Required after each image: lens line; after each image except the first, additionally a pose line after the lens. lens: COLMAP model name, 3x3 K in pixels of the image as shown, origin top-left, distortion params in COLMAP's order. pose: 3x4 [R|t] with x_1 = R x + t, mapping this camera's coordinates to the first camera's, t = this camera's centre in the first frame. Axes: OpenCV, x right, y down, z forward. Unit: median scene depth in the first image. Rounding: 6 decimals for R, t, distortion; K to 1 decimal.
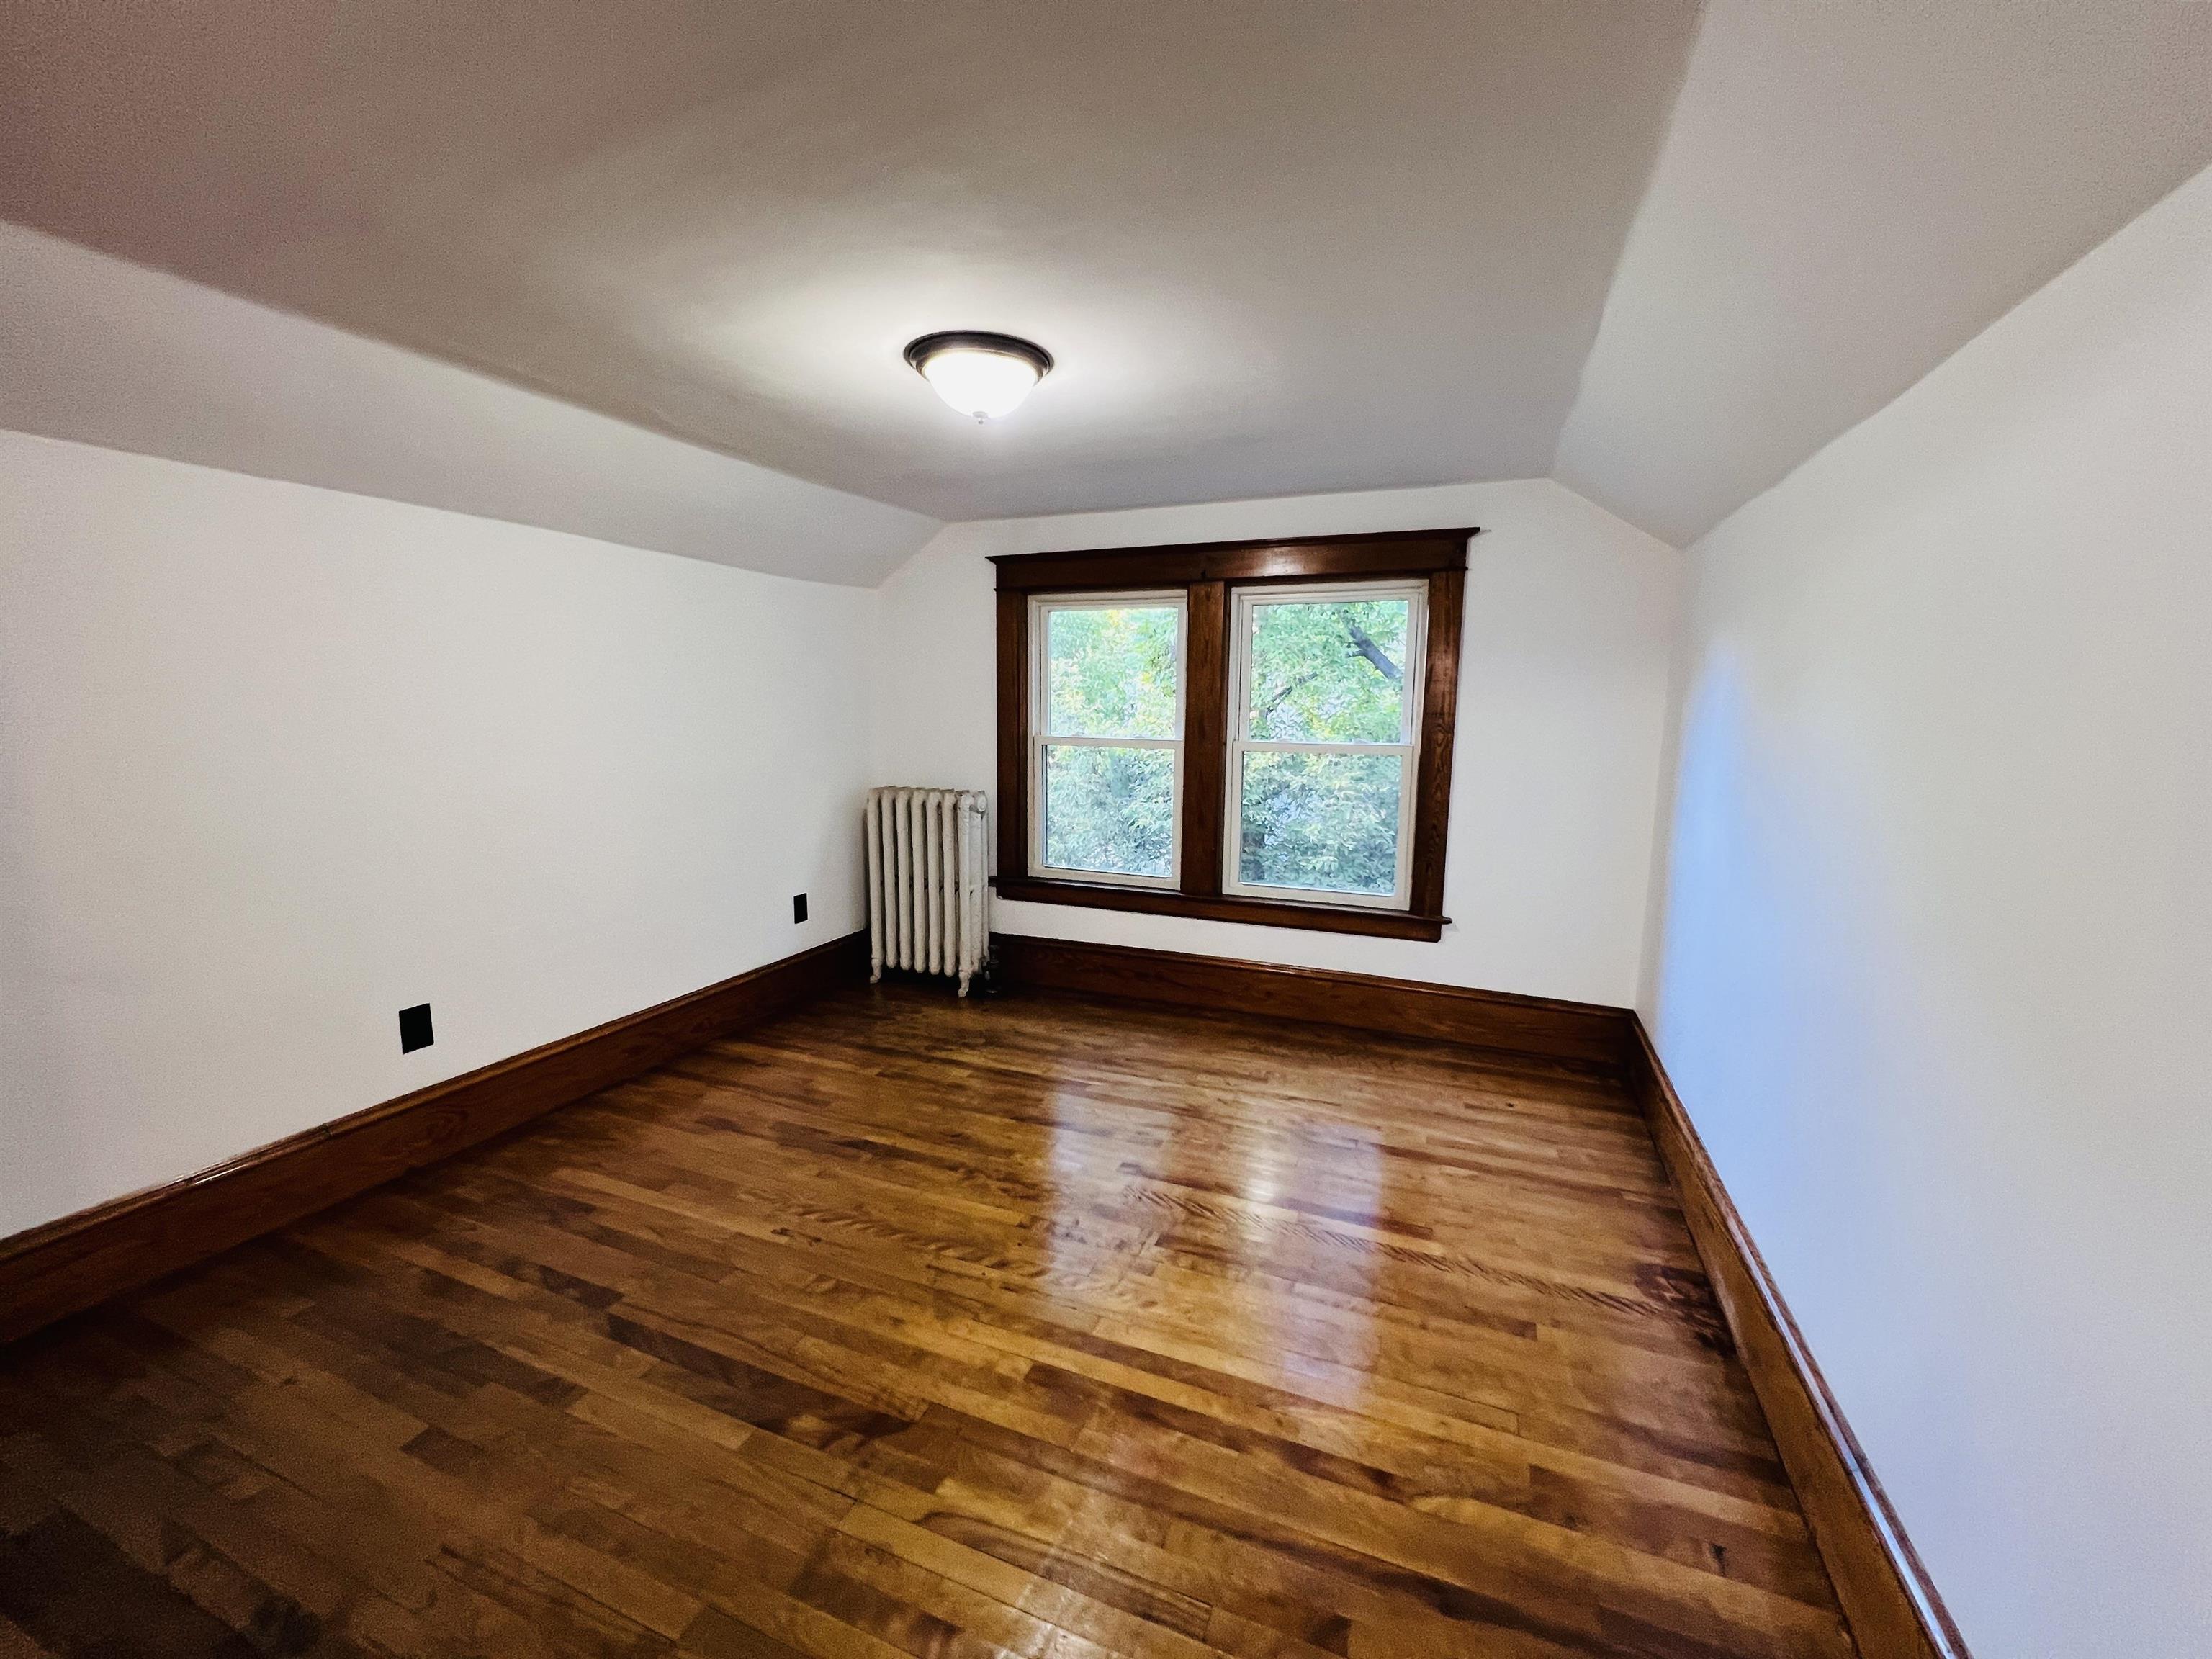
lens RADIAL K [[881.7, 0, 1071.8], [0, 881.7, 830.8], [0, 0, 1]] dist [-0.002355, 0.000738]
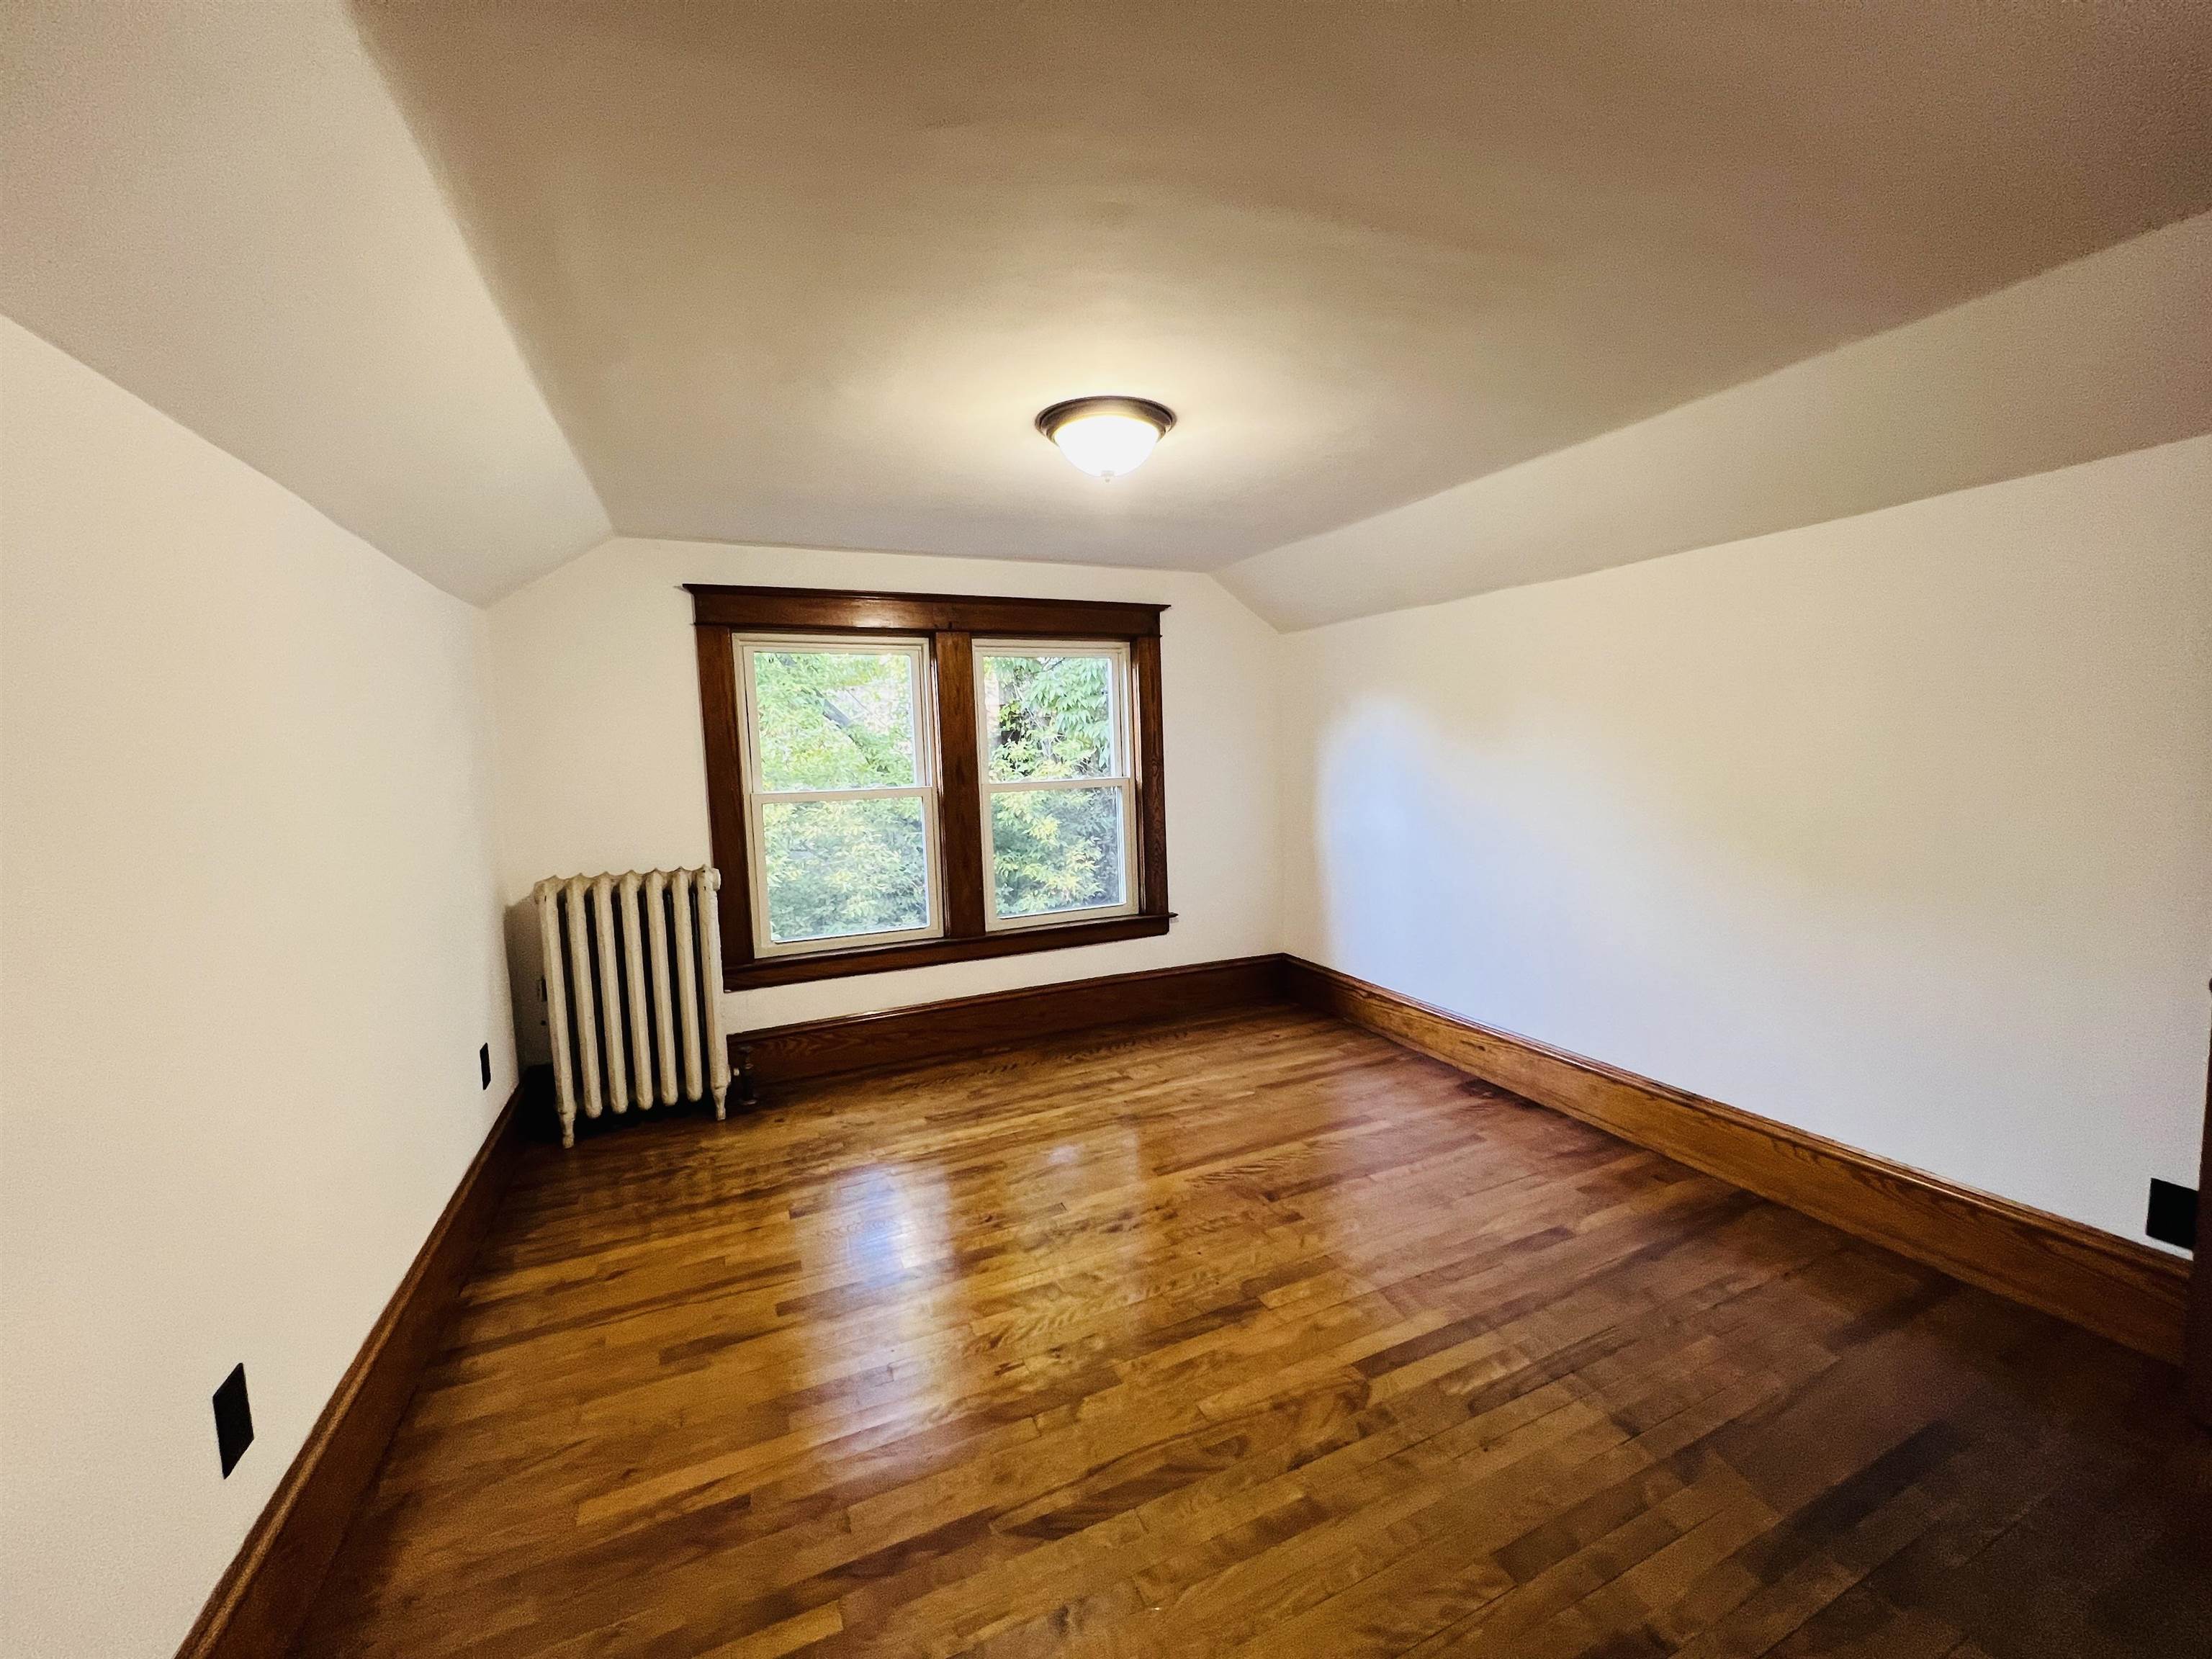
lens RADIAL K [[881.7, 0, 1127.9], [0, 881.7, 844.8], [0, 0, 1]] dist [-0.002355, 0.000738]
pose [[0.681464, -0.110575, 0.723450, -0.450382], [0.139832, 0.989981, 0.019596, -0.026813], [-0.718369, 0.087808, 0.690098, 0.155446]]
